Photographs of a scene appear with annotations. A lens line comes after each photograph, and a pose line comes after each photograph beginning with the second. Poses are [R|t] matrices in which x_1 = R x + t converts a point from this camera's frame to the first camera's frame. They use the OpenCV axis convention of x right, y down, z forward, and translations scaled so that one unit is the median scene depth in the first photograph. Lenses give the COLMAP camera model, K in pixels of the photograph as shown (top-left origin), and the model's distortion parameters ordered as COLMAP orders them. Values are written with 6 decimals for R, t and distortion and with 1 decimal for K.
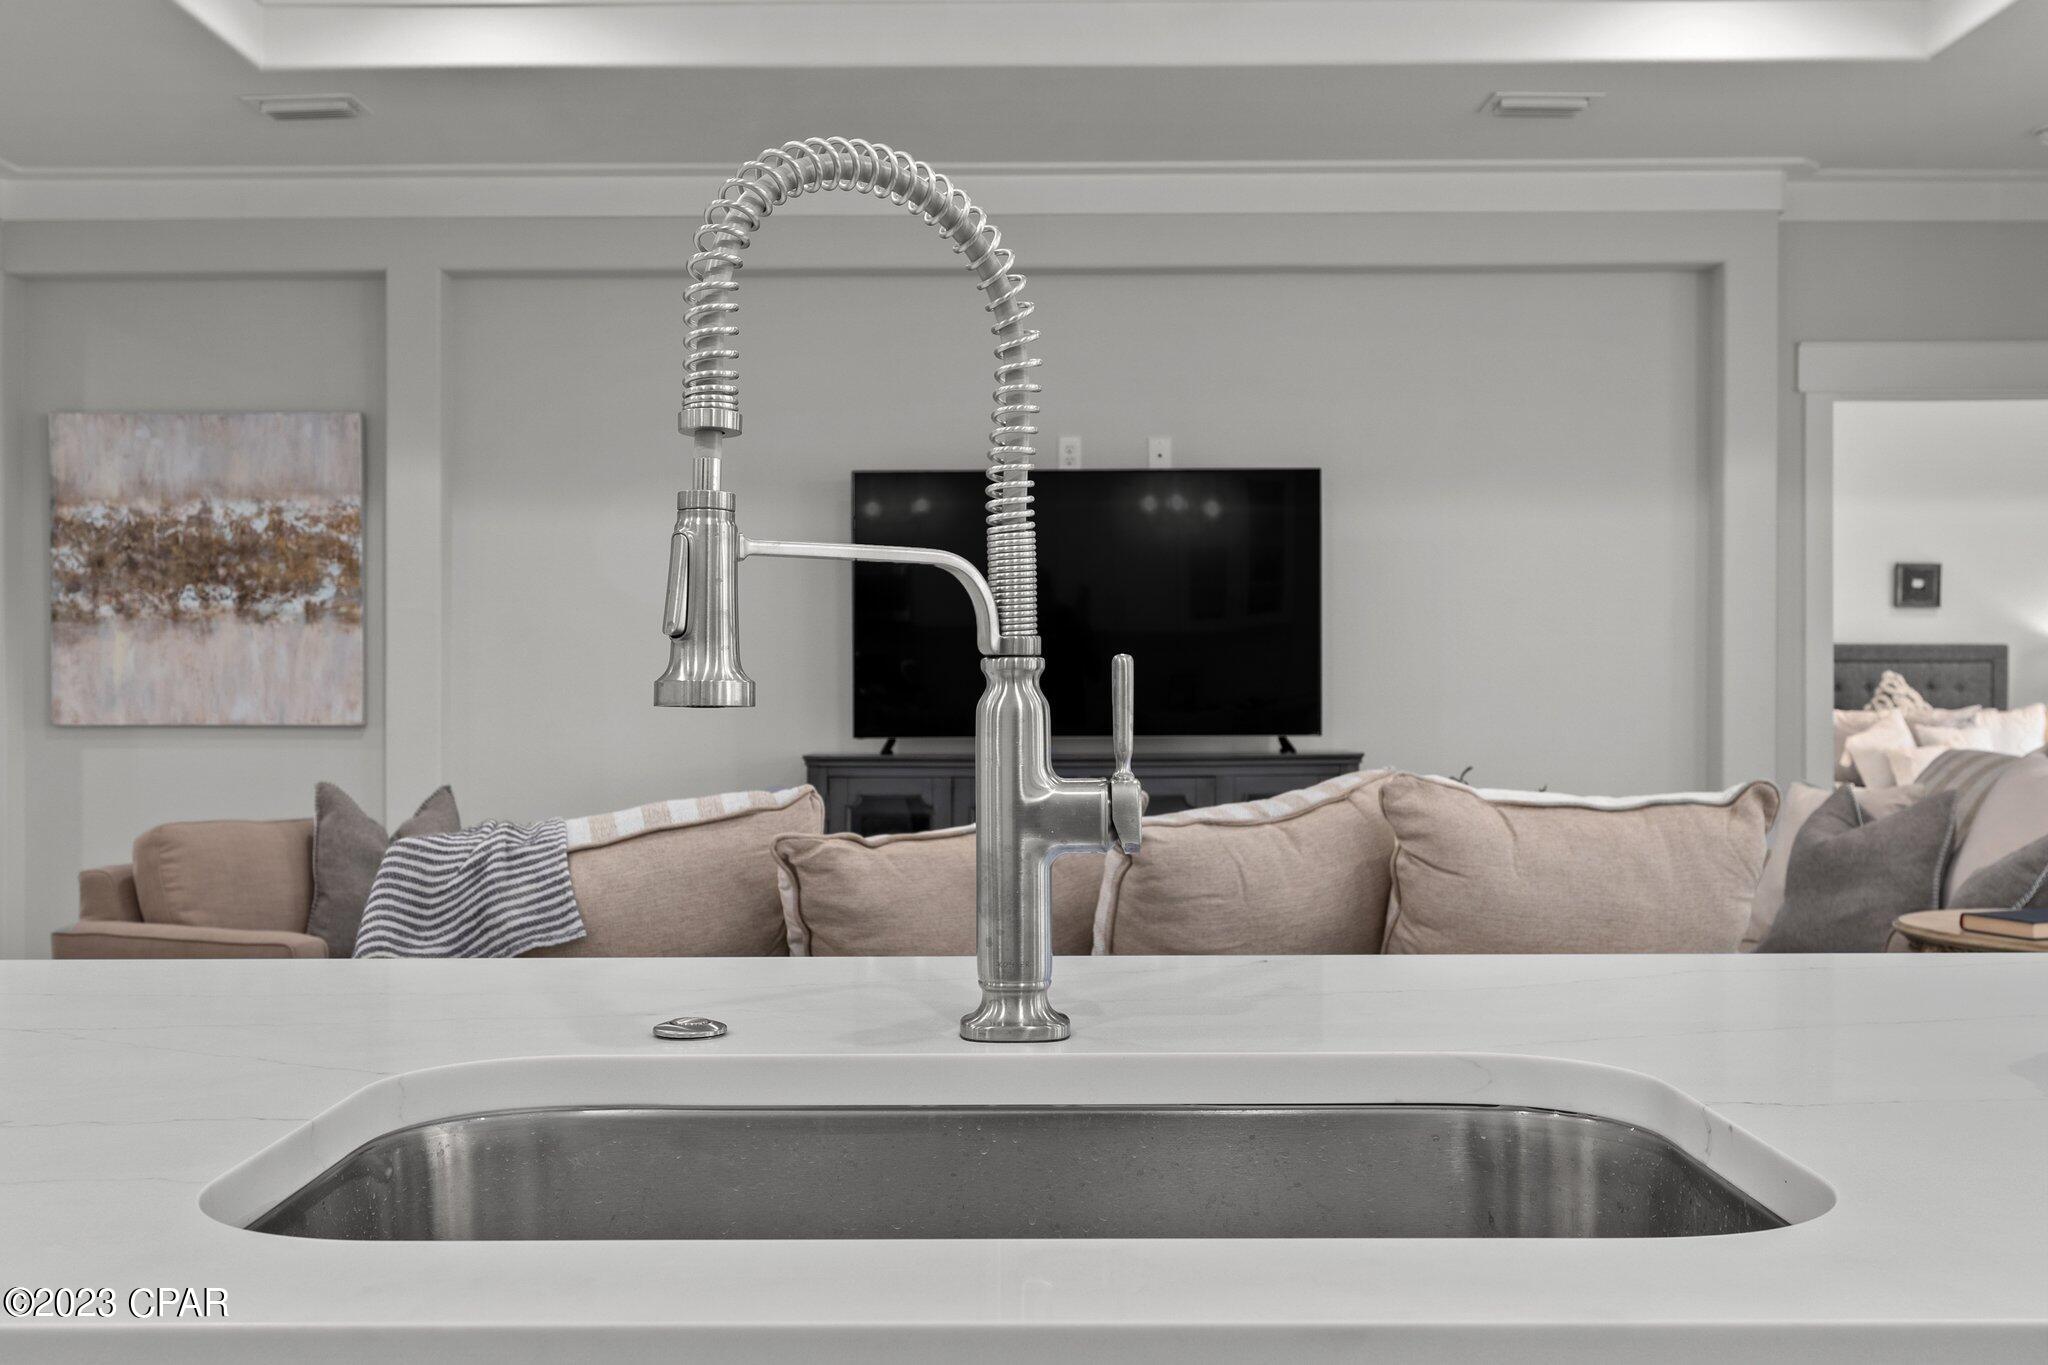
lens RADIAL K [[2037.4, 0, 1025.1], [0, 2037.4, 691.4], [0, 0, 1]] dist [-0.011520, 0.000000]
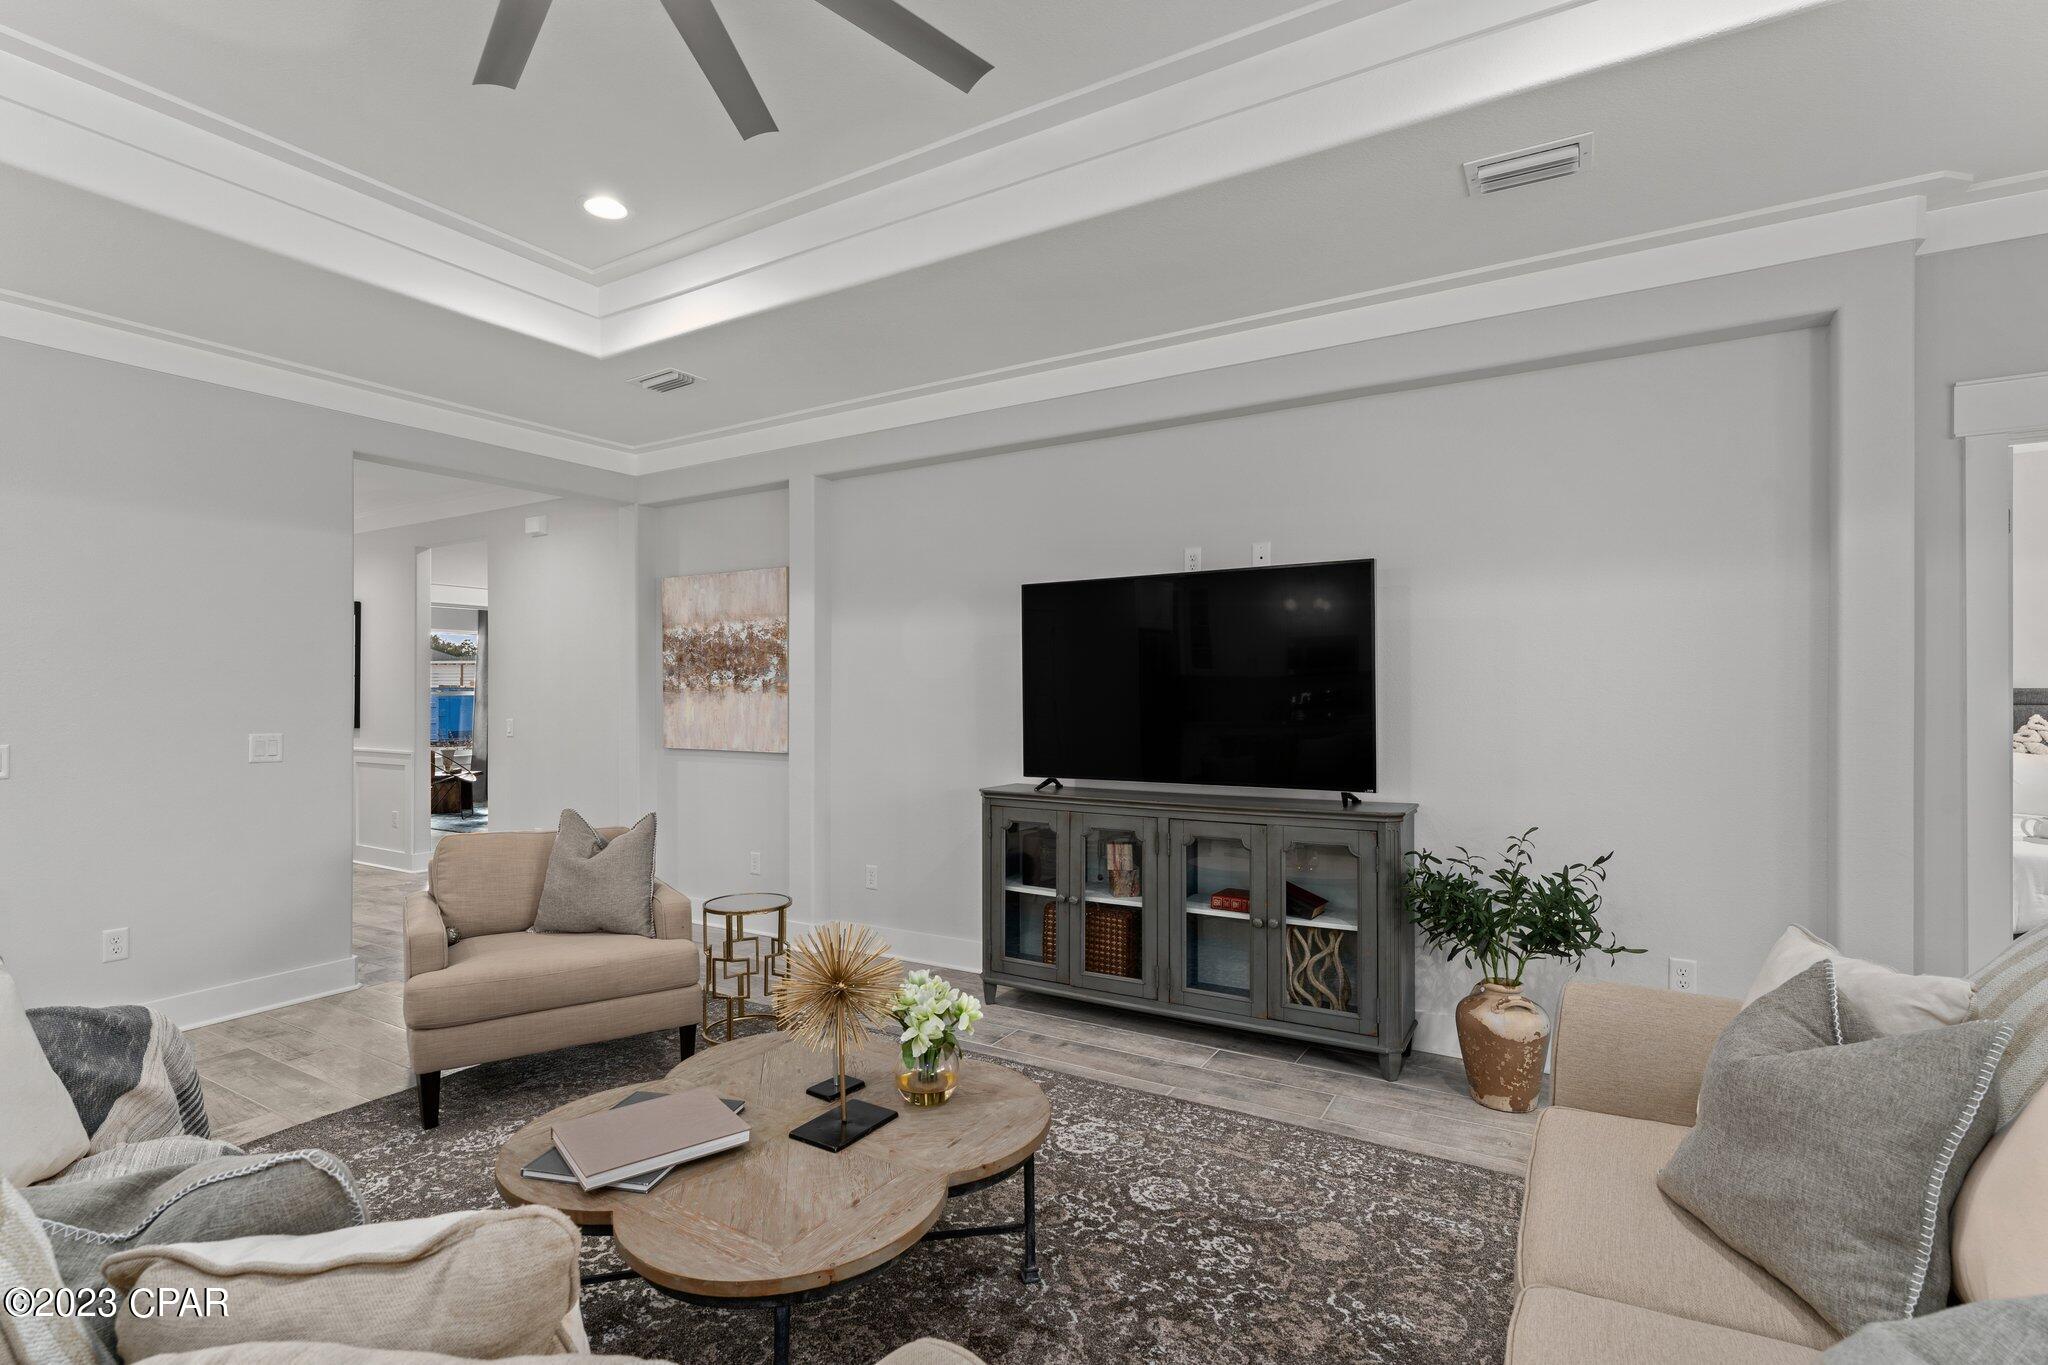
lens RADIAL K [[961.5, 0, 1016.3], [0, 961.5, 686.6], [0, 0, 1]] dist [-0.013244, -0.000541]
pose [[0.854110, -0.003084, -0.520082, 0.245062], [-0.002128, 0.999953, -0.009424, -0.031281], [0.520087, 0.009155, 0.854064, 0.424956]]
